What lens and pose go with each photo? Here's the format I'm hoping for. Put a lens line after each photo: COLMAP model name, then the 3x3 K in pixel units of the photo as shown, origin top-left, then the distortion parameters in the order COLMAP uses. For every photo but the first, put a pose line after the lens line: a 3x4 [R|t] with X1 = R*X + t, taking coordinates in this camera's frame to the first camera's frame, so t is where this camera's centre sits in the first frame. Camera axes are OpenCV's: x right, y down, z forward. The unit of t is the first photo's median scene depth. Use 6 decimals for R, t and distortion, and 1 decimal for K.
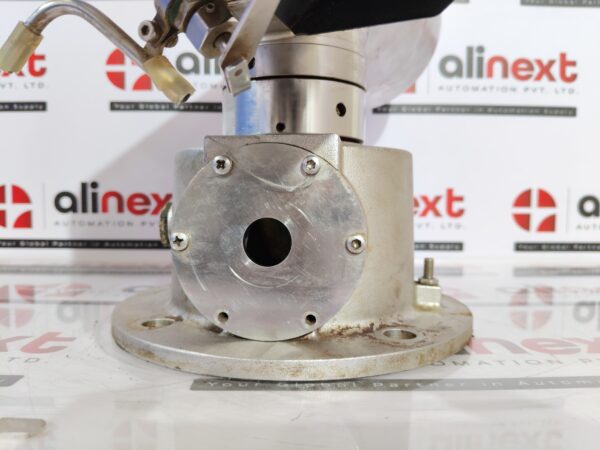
lens RADIAL K [[477.1, 0, 300.0], [0, 477.1, 225.0], [0, 0, 1]] dist [-0.034919, -0.012182]
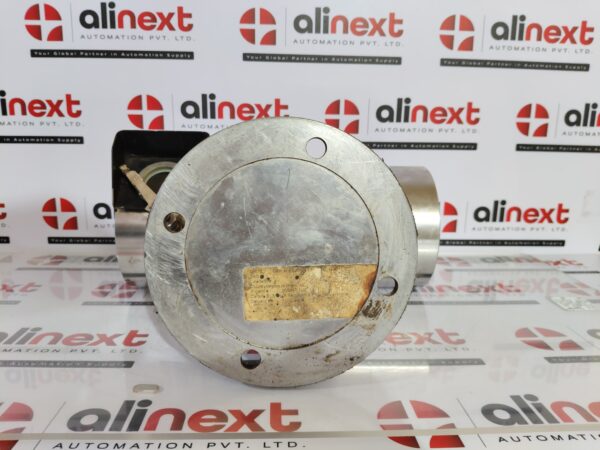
lens RADIAL K [[473.2, 0, 300.0], [0, 473.2, 225.0], [0, 0, 1]] dist [-0.001306, -0.060516]
pose [[0.999330, 0.003419, 0.036449, 0.033481], [-0.009108, 0.987541, 0.157095, -0.286965], [-0.035457, -0.157322, 0.986911, -0.470595]]
